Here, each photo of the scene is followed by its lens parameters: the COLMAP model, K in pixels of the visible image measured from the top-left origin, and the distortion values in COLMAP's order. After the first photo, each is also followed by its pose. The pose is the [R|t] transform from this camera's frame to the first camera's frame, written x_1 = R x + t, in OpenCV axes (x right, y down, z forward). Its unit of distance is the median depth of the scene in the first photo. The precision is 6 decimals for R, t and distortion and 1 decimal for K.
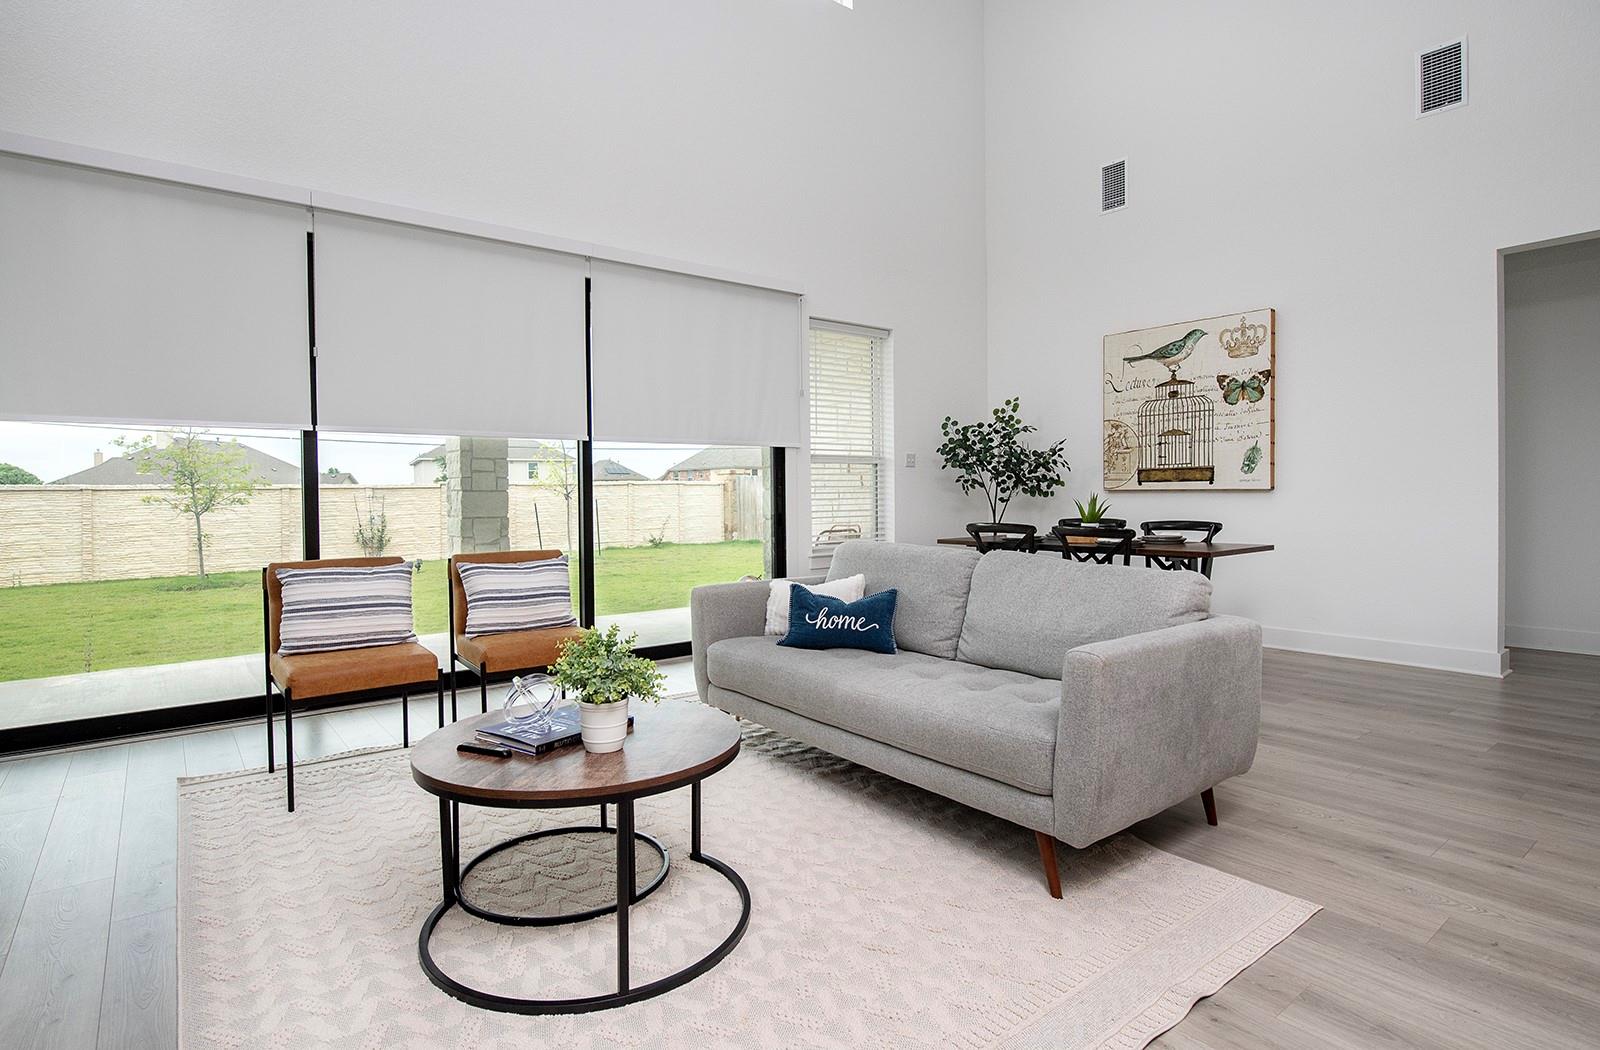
lens RADIAL K [[816.7, 0, 800.0], [0, 816.7, 525.0], [0, 0, 1]] dist [-0.000621, 0.000934]
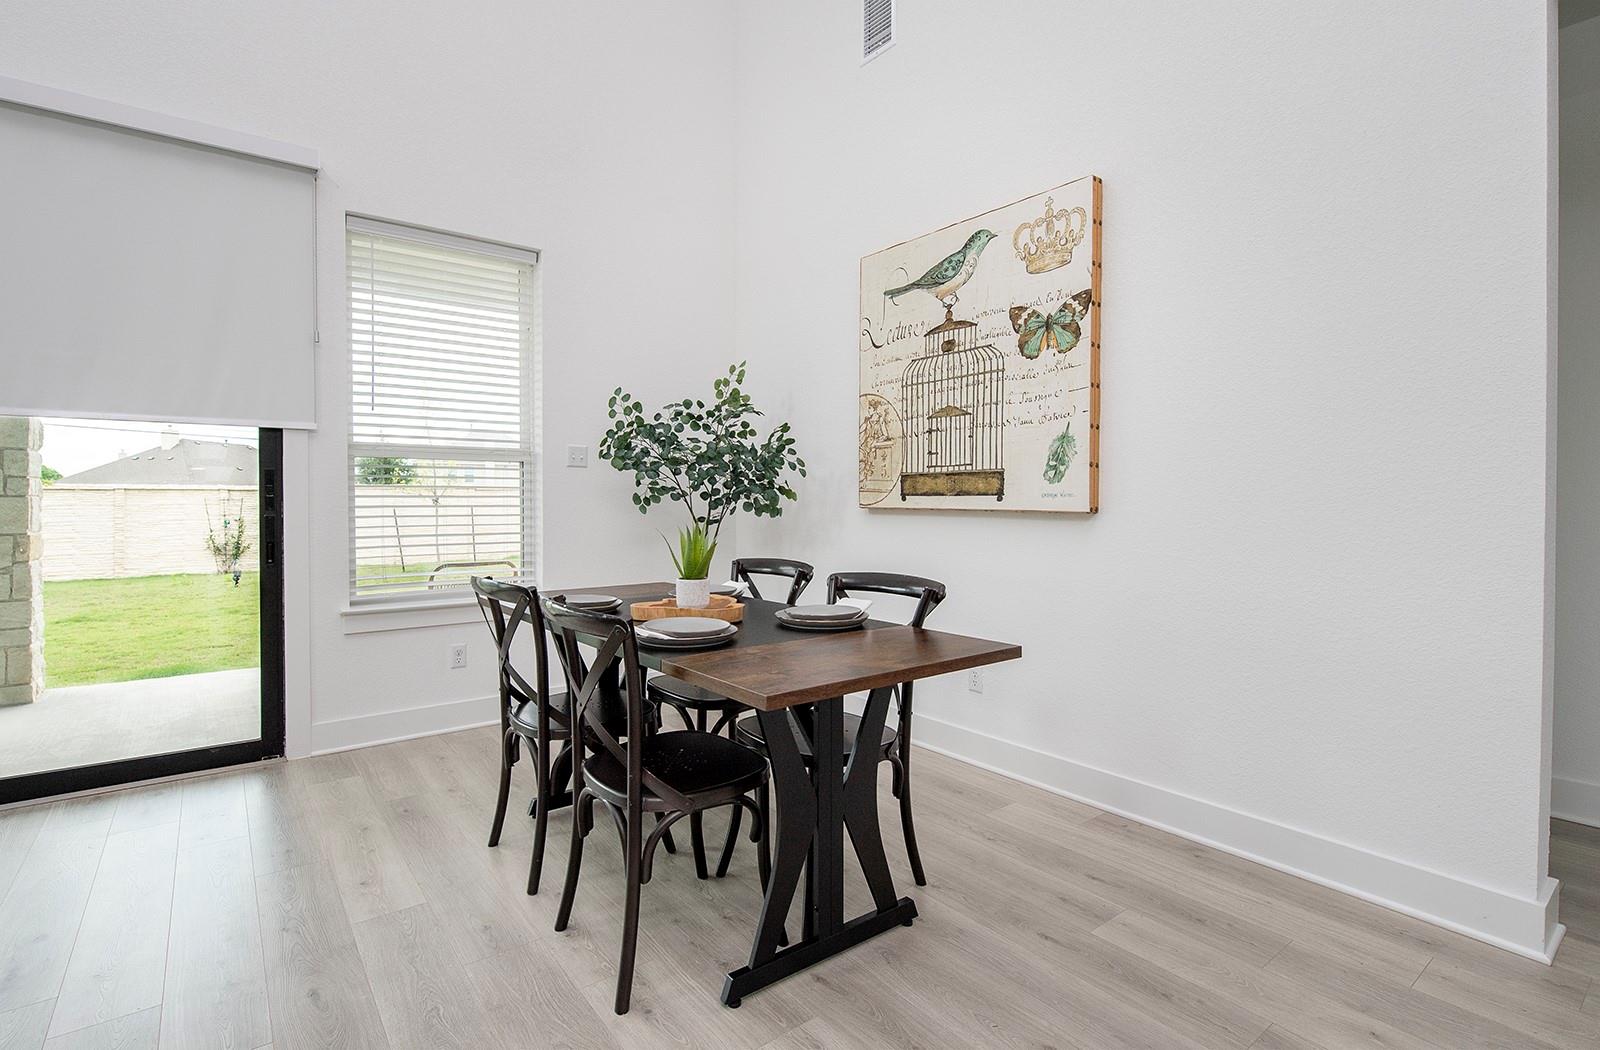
lens RADIAL K [[759.1, 0, 800.0], [0, 759.1, 525.0], [0, 0, 1]] dist [0.001612, -0.000365]
pose [[0.999902, 0.013330, -0.004354, 0.355004], [-0.013357, 0.999892, -0.006205, -0.027396], [0.004271, 0.006262, 0.999971, 0.457455]]
